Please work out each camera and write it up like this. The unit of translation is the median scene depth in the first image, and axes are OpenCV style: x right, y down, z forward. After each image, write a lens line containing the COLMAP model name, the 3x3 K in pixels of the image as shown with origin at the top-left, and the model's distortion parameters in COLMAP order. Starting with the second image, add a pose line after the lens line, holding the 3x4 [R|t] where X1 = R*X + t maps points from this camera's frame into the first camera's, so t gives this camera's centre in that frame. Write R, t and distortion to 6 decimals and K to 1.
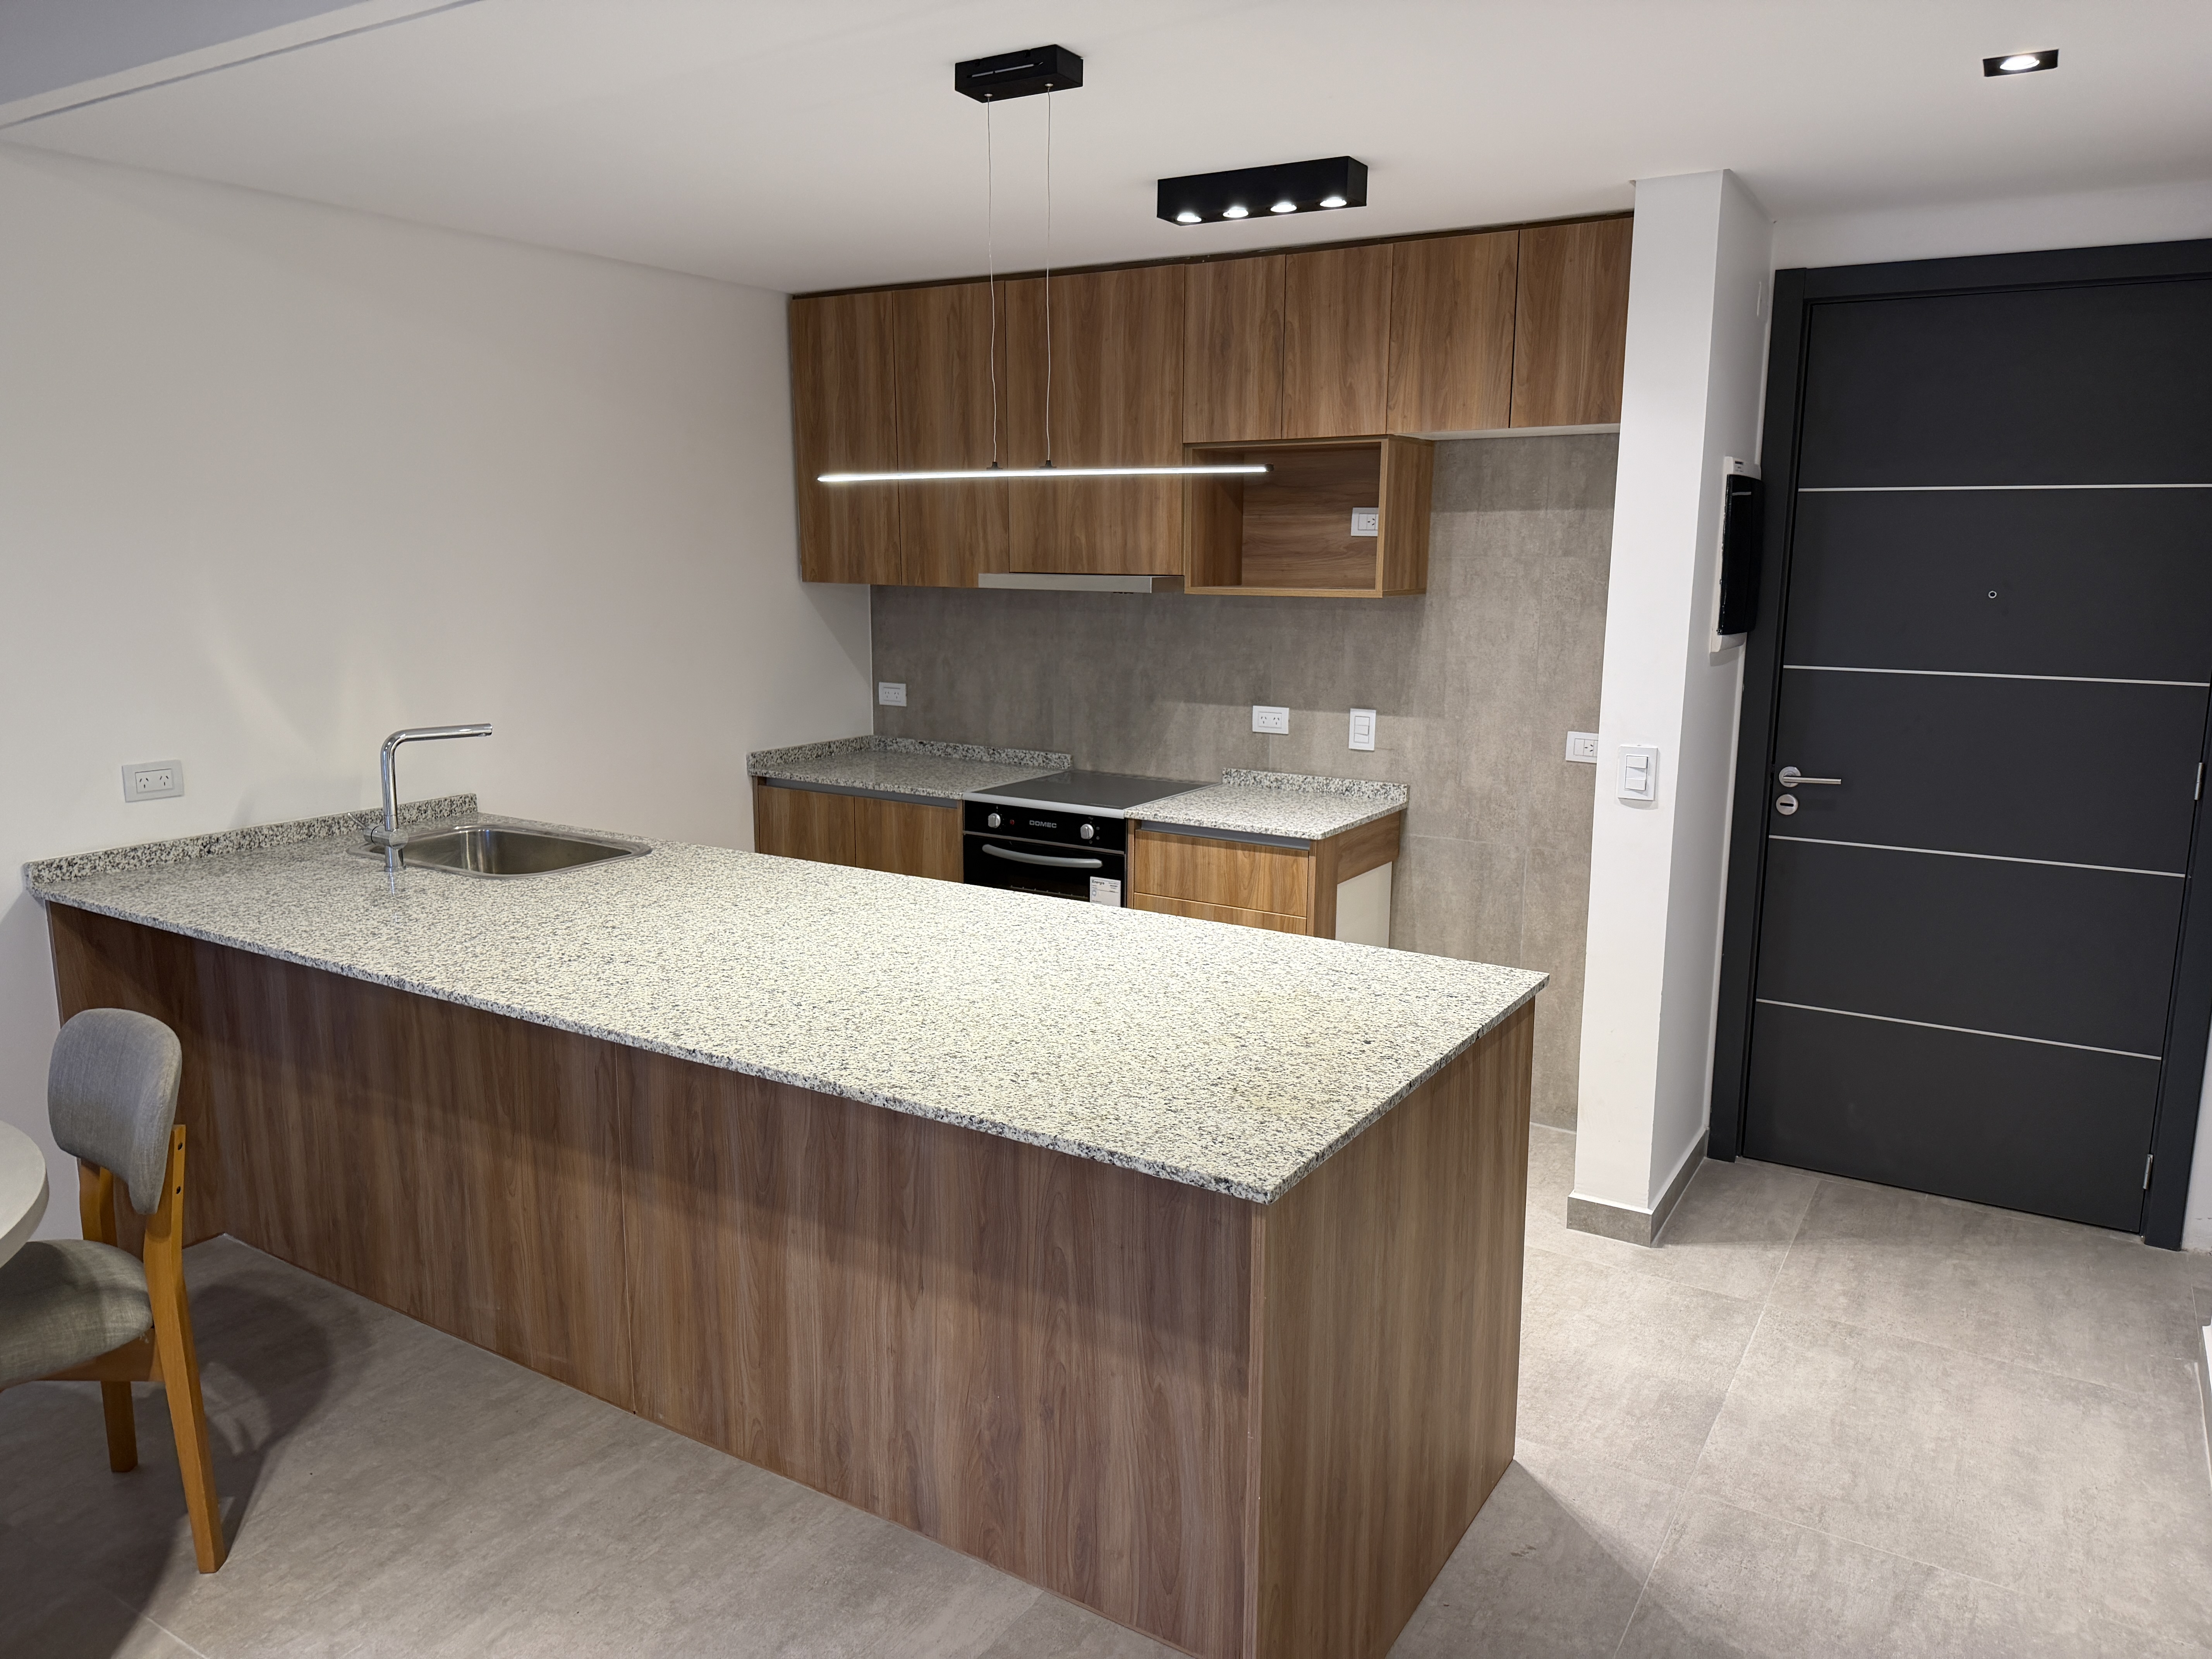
lens RADIAL K [[1523.3, 0, 1117.0], [0, 1523.3, 835.2], [0, 0, 1]] dist [0.055303, -0.054436]
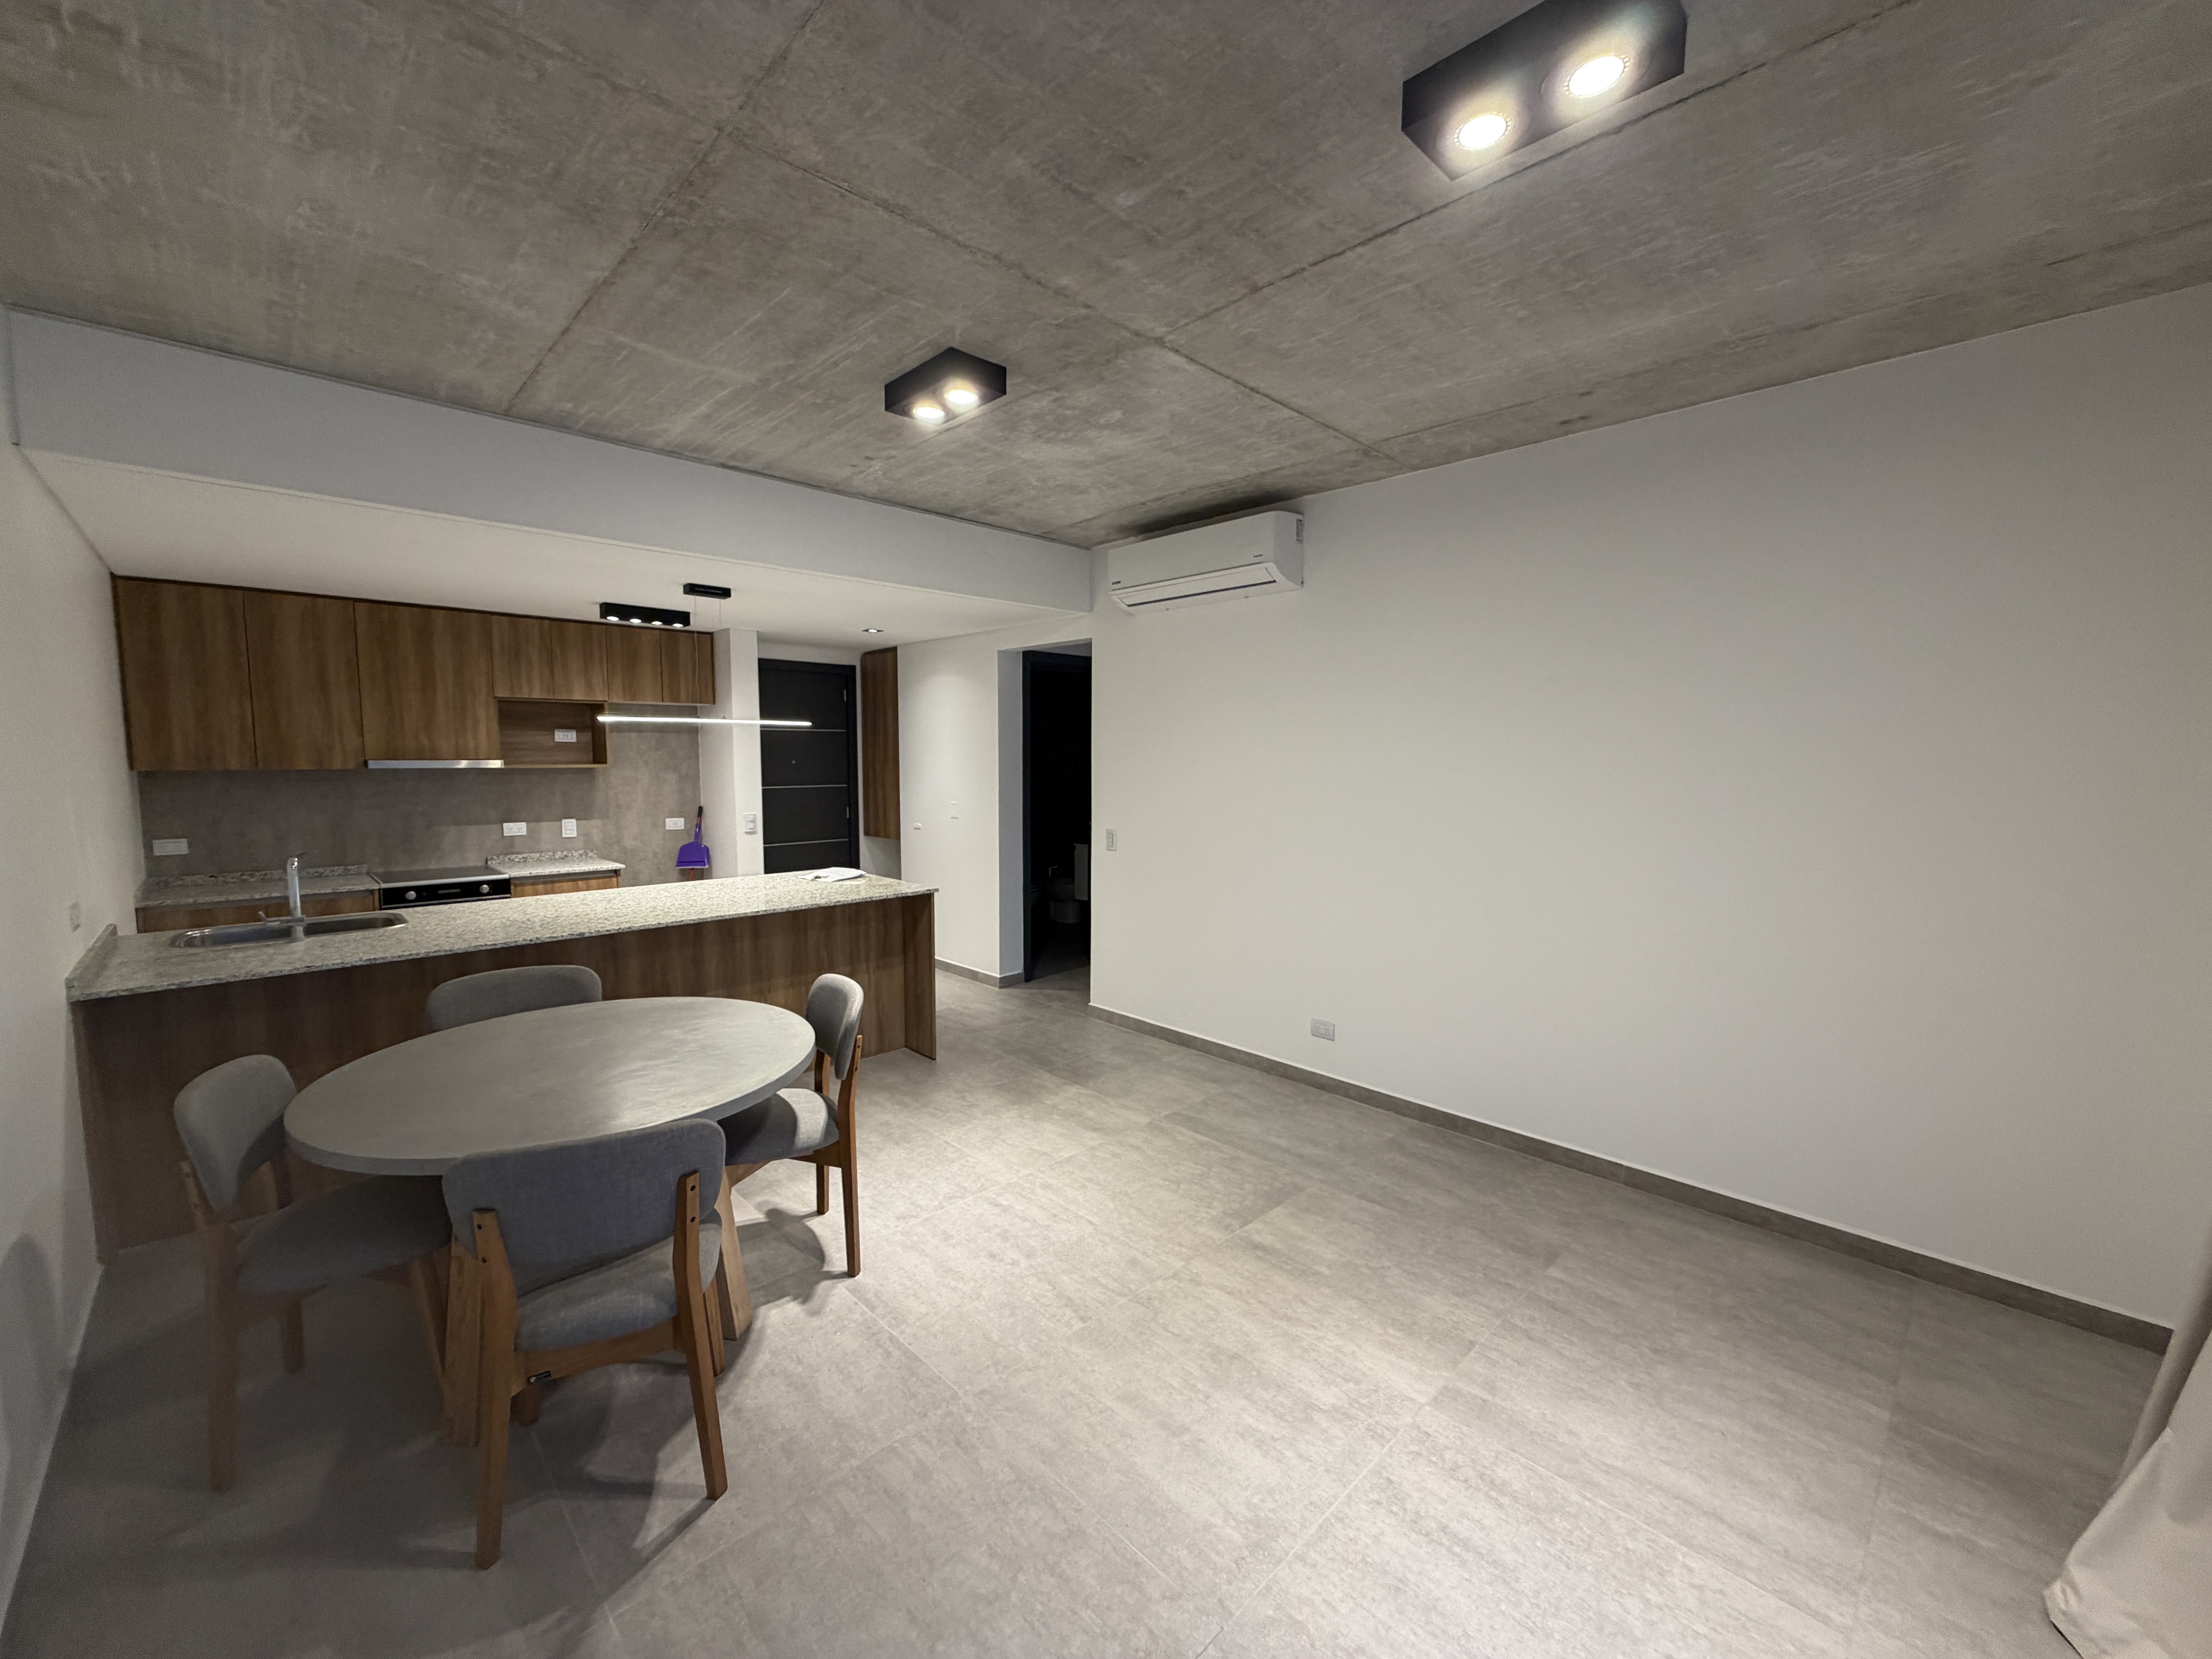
lens RADIAL K [[879.7, 0, 1099.1], [0, 879.7, 833.2], [0, 0, 1]] dist [0.000571, -0.000395]
pose [[0.240224, -0.091830, 0.966364, -0.931198], [0.179827, 0.982494, 0.048660, 0.014558], [-0.953915, 0.162089, 0.252532, -0.053962]]
